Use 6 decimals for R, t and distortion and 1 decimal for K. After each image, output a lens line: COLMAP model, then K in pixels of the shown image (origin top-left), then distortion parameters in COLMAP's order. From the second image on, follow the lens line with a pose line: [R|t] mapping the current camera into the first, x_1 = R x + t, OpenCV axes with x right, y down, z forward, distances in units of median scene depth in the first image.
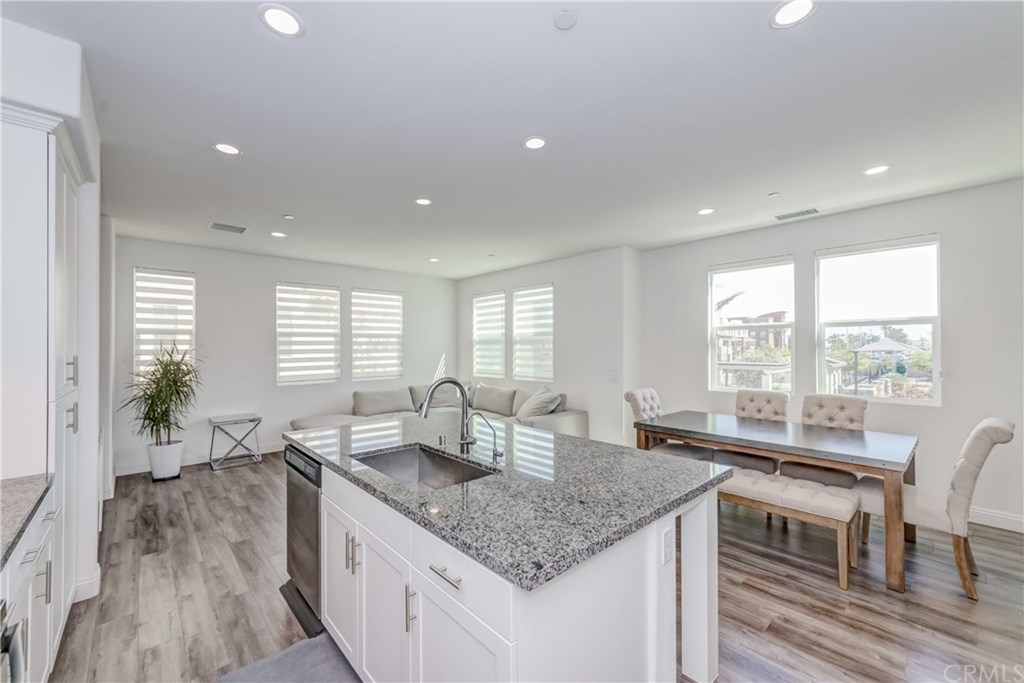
lens RADIAL K [[404.9, 0, 512.0], [0, 404.9, 341.5], [0, 0, 1]] dist [-0.014312, -0.000189]
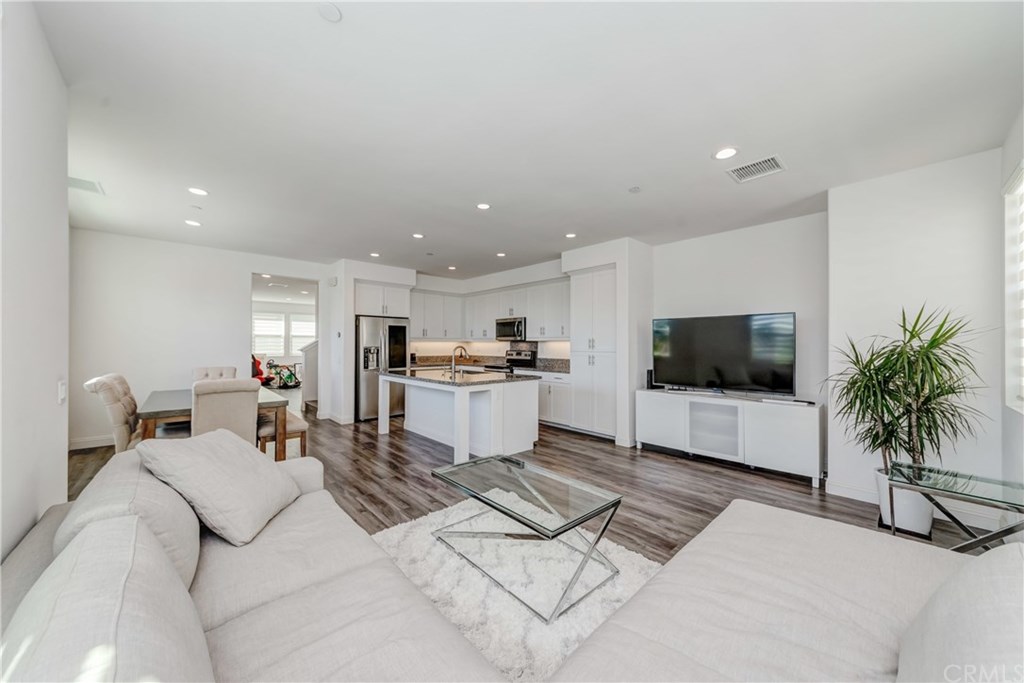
lens RADIAL K [[357.6, 0, 512.0], [0, 357.6, 341.5], [0, 0, 1]] dist [-0.000274, 0.000142]
pose [[-0.999988, -0.001192, -0.004787, -0.168729], [-0.001085, 0.999752, -0.022222, 0.038563], [0.004812, -0.022217, -0.999742, 1.144351]]
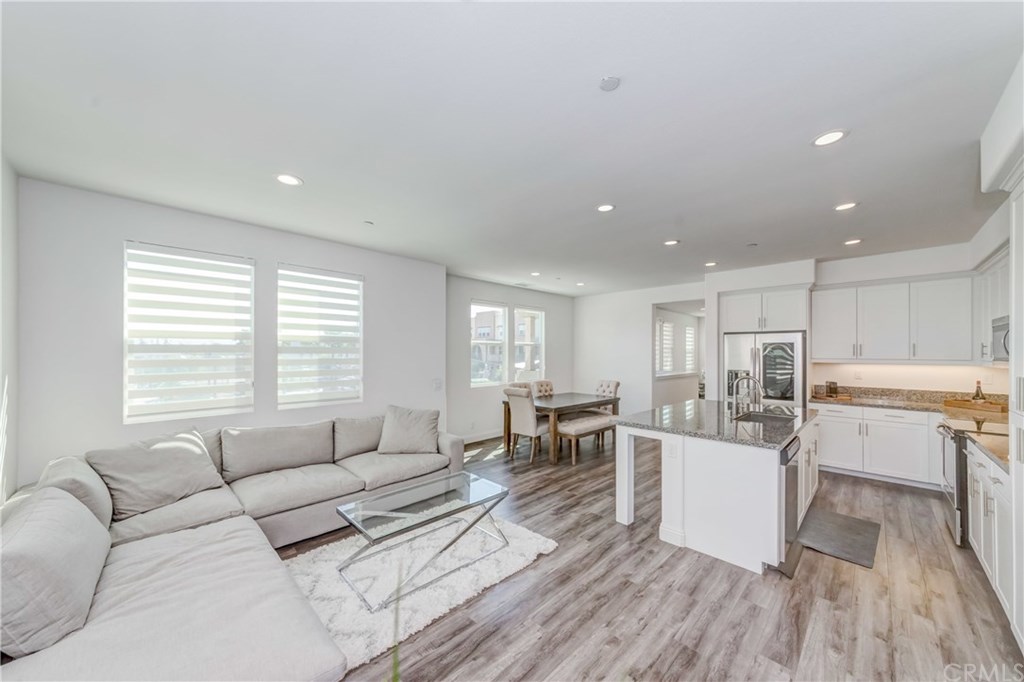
lens RADIAL K [[367.3, 0, 509.9], [0, 367.3, 349.7], [0, 0, 1]] dist [-0.001974, -0.000038]
pose [[-0.036862, 0.009423, 0.999276, -0.609662], [-0.016349, 0.999816, -0.010032, 0.001710], [-0.999187, -0.016707, -0.036701, 0.708124]]
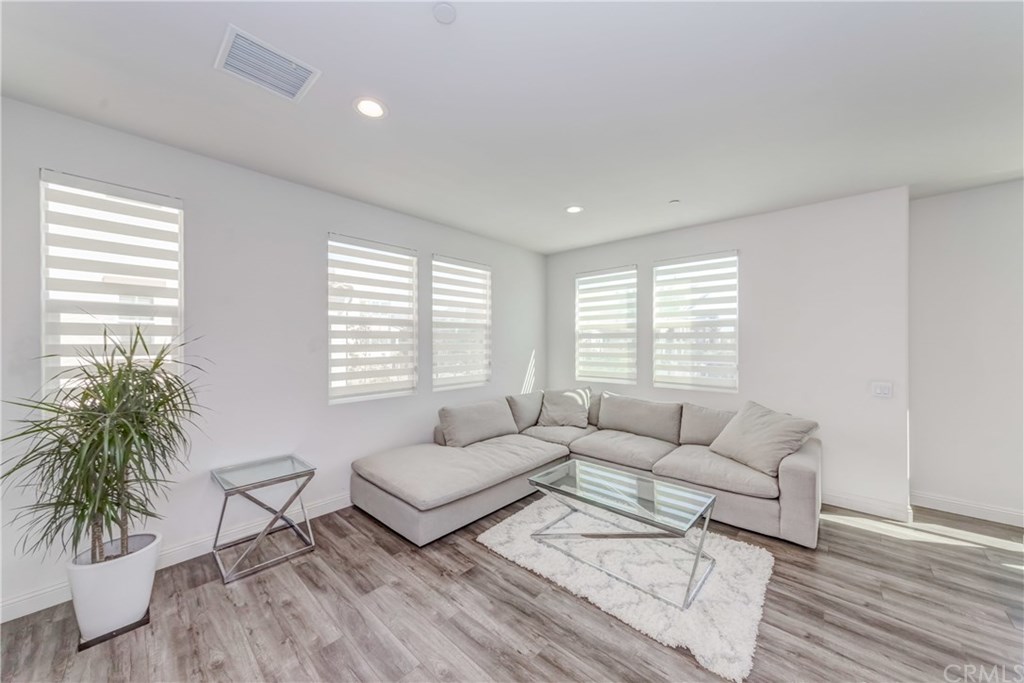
lens RADIAL K [[357.6, 0, 512.0], [0, 357.6, 341.5], [0, 0, 1]] dist [-0.000274, 0.000142]
pose [[0.996253, 0.003886, 0.086395, -0.326336], [-0.004787, 0.999936, 0.010219, 0.007575], [-0.086349, -0.010595, 0.996209, 0.403080]]
